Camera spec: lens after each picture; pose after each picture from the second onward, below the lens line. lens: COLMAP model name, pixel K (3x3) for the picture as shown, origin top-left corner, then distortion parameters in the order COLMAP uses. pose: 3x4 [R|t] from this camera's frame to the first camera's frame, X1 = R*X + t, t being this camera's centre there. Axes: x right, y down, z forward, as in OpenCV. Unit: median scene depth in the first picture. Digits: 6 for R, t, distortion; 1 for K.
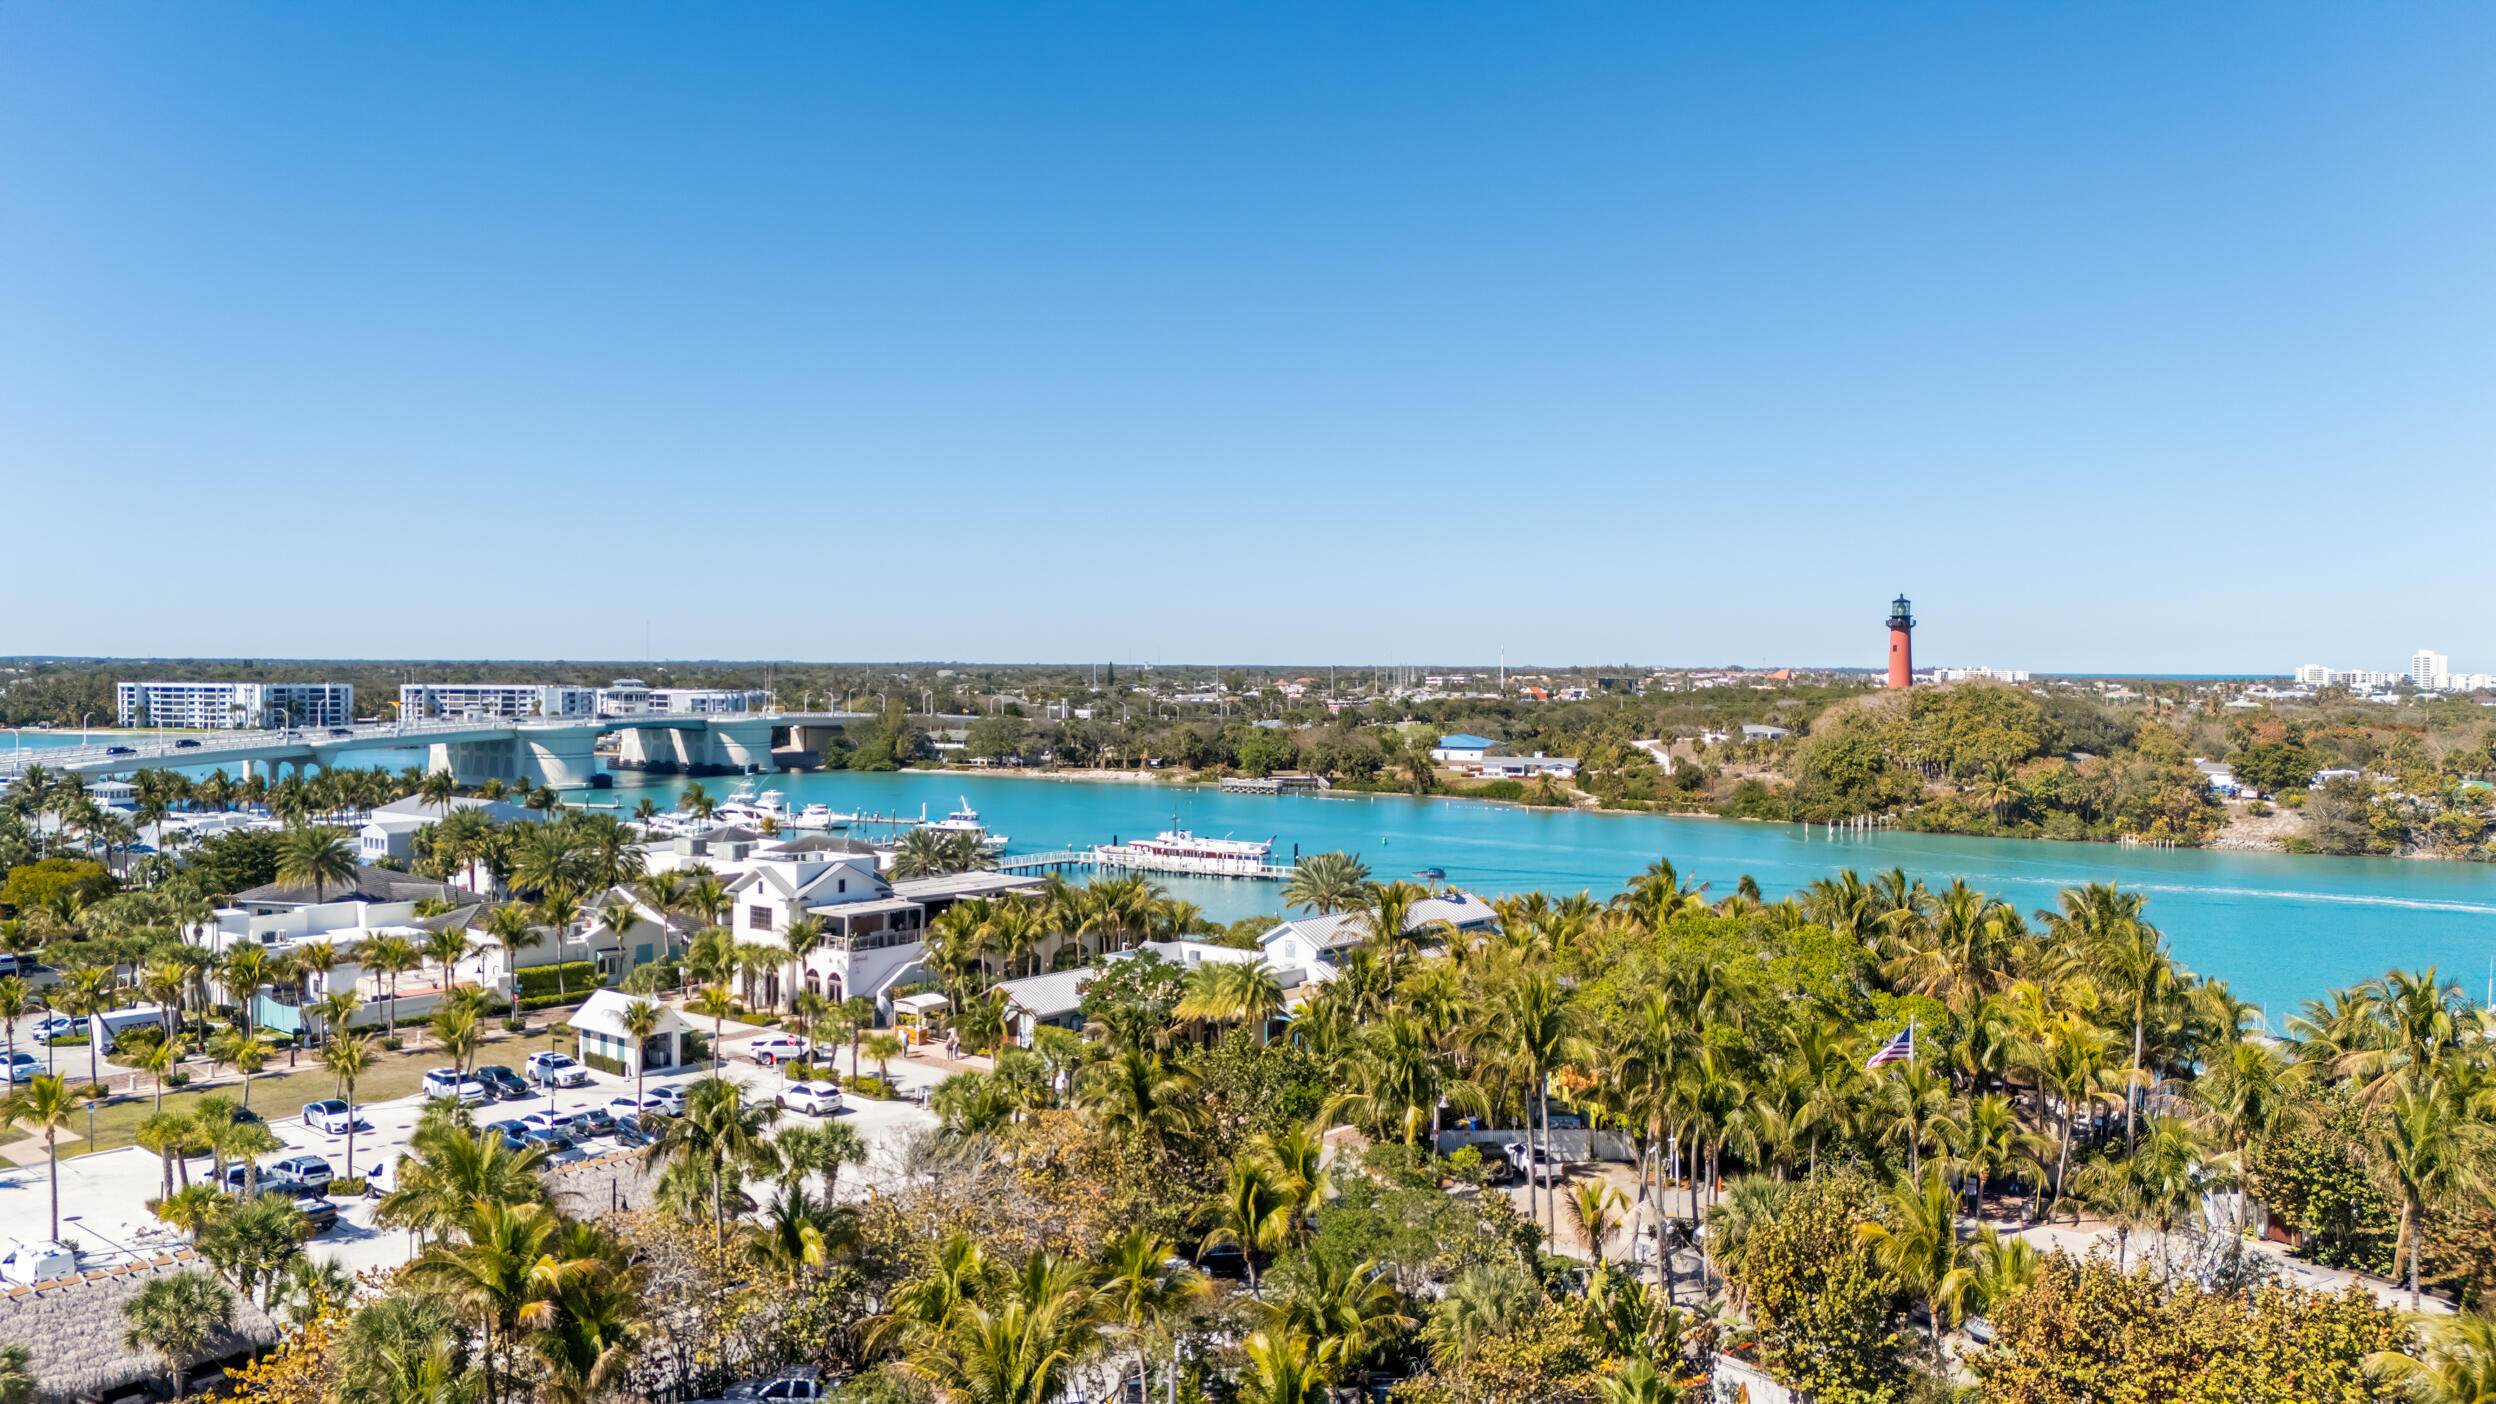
lens RADIAL K [[1869.5, 0, 1248.0], [0, 1869.5, 702.0], [0, 0, 1]] dist [0.121513, -0.151054]
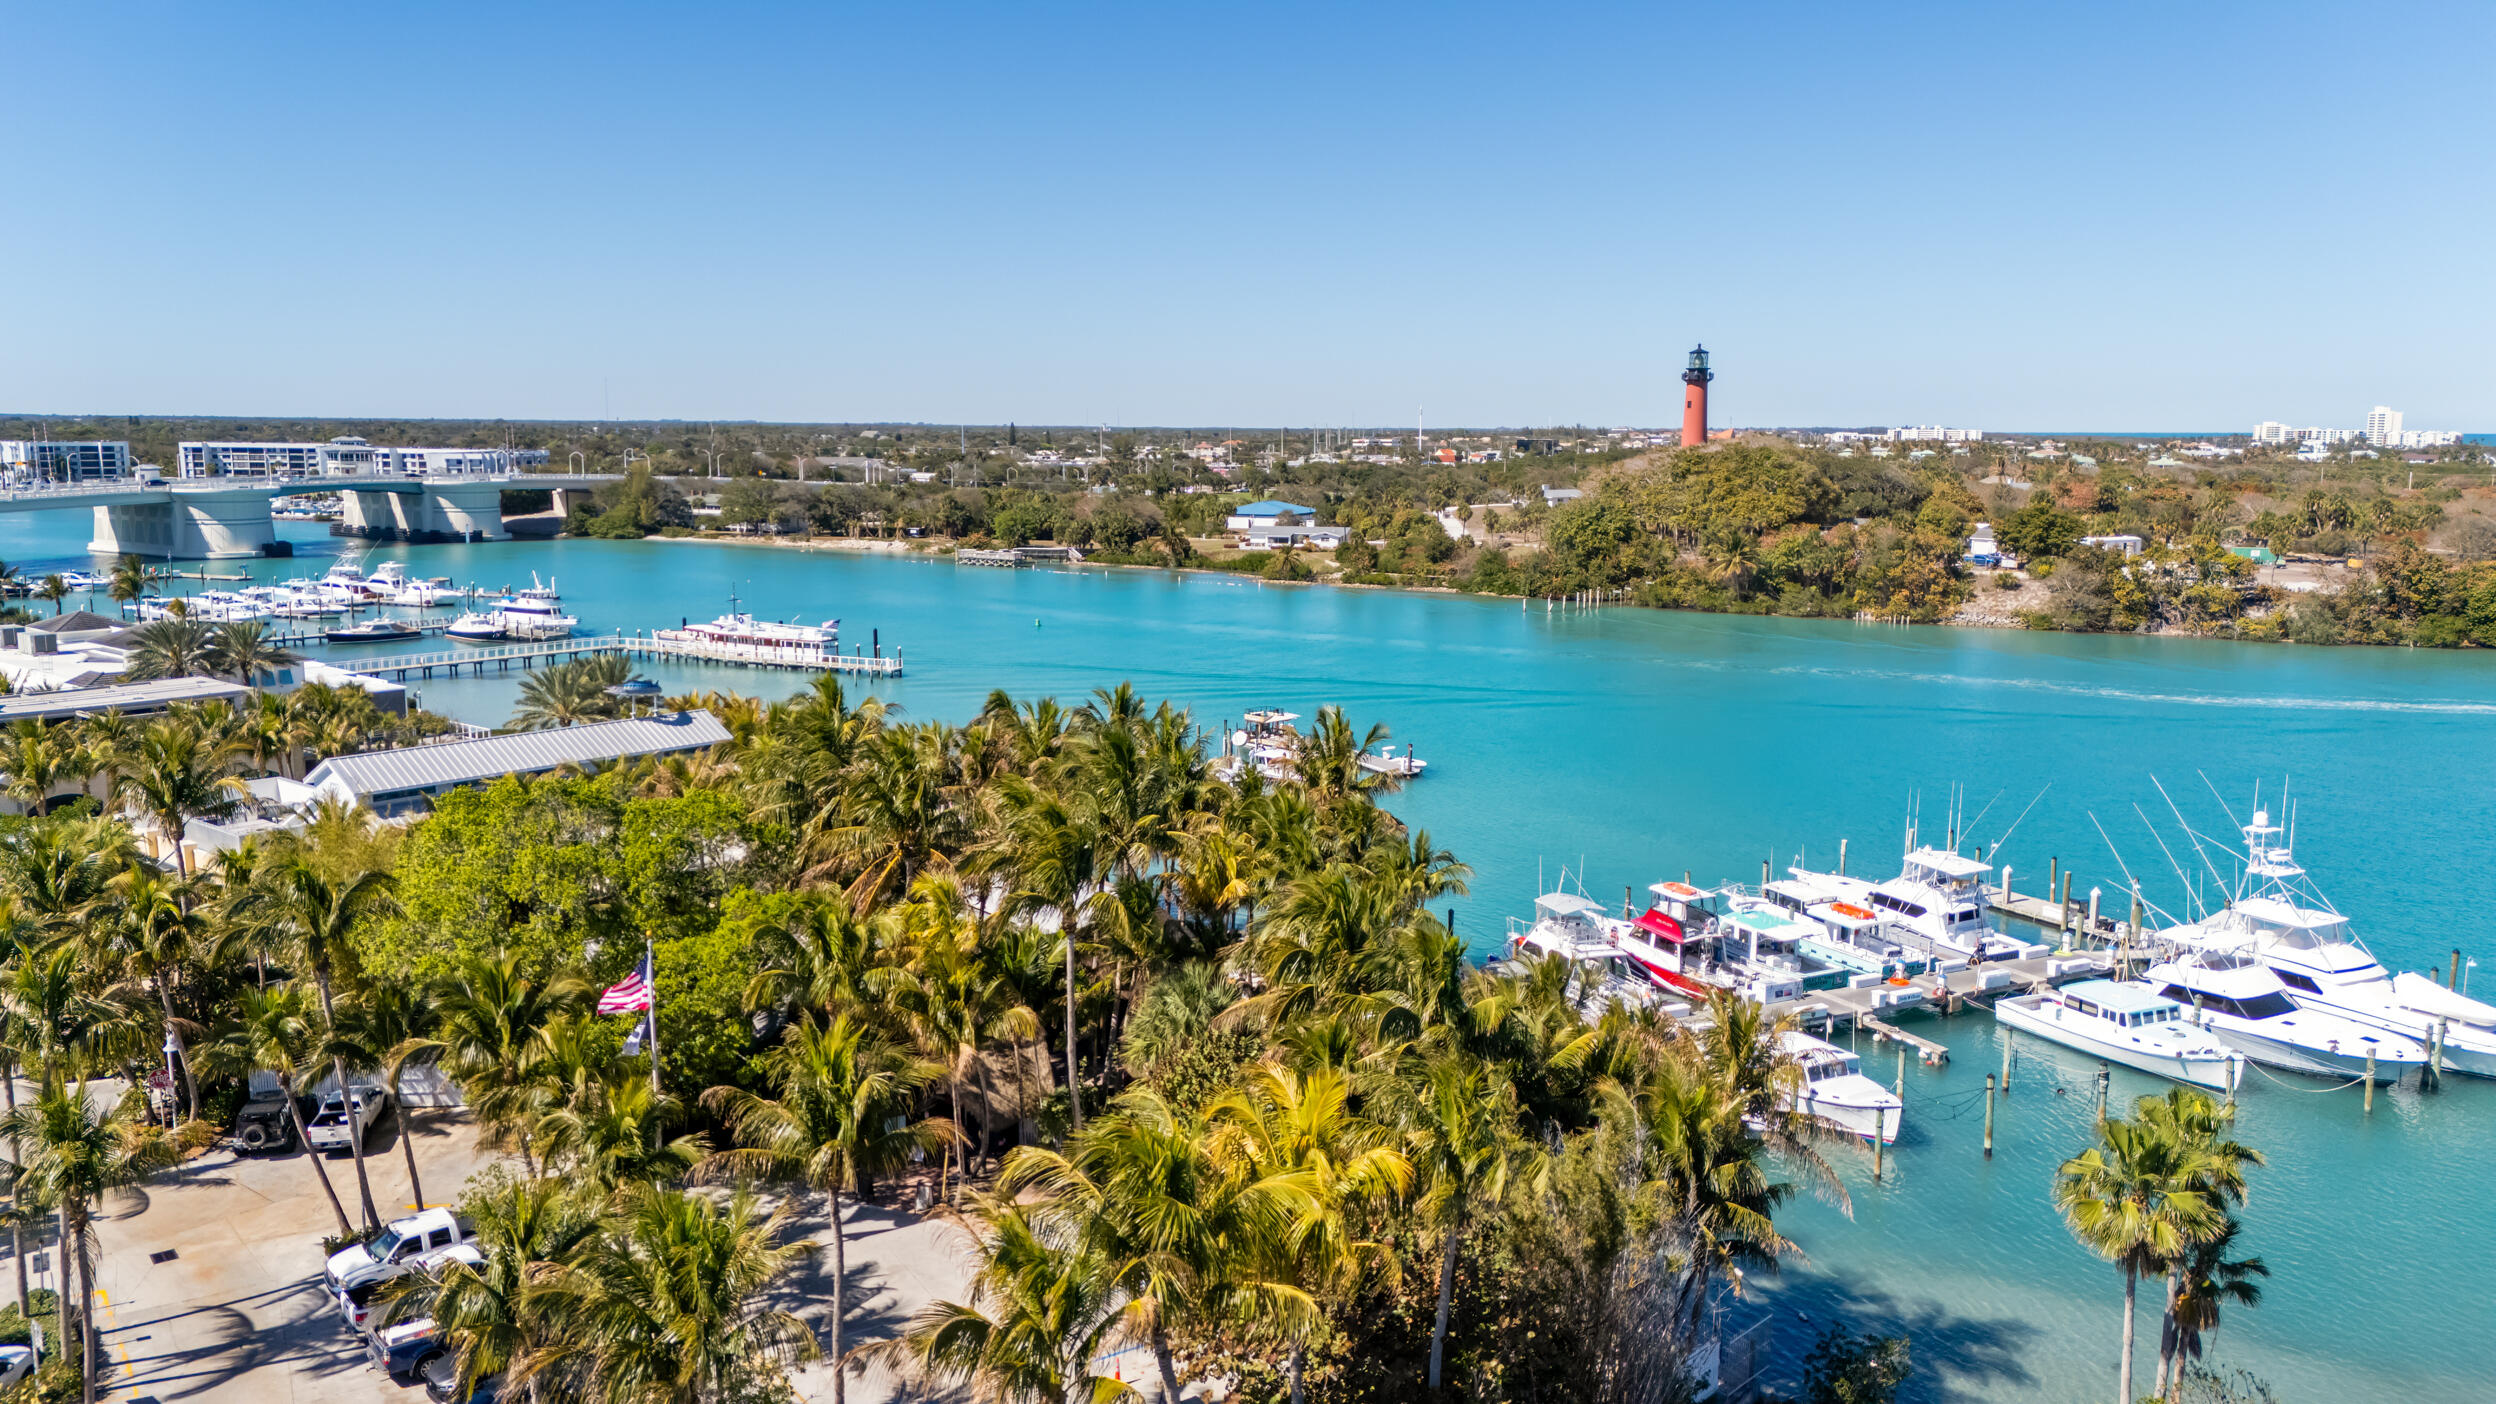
lens RADIAL K [[1869.5, 0, 1248.0], [0, 1869.5, 702.0], [0, 0, 1]] dist [0.121513, -0.151054]
pose [[0.999926, -0.002357, 0.011911, 0.116463], [0.000847, 0.992126, 0.125239, 0.000150], [-0.012112, -0.125219, 0.992055, 0.078391]]
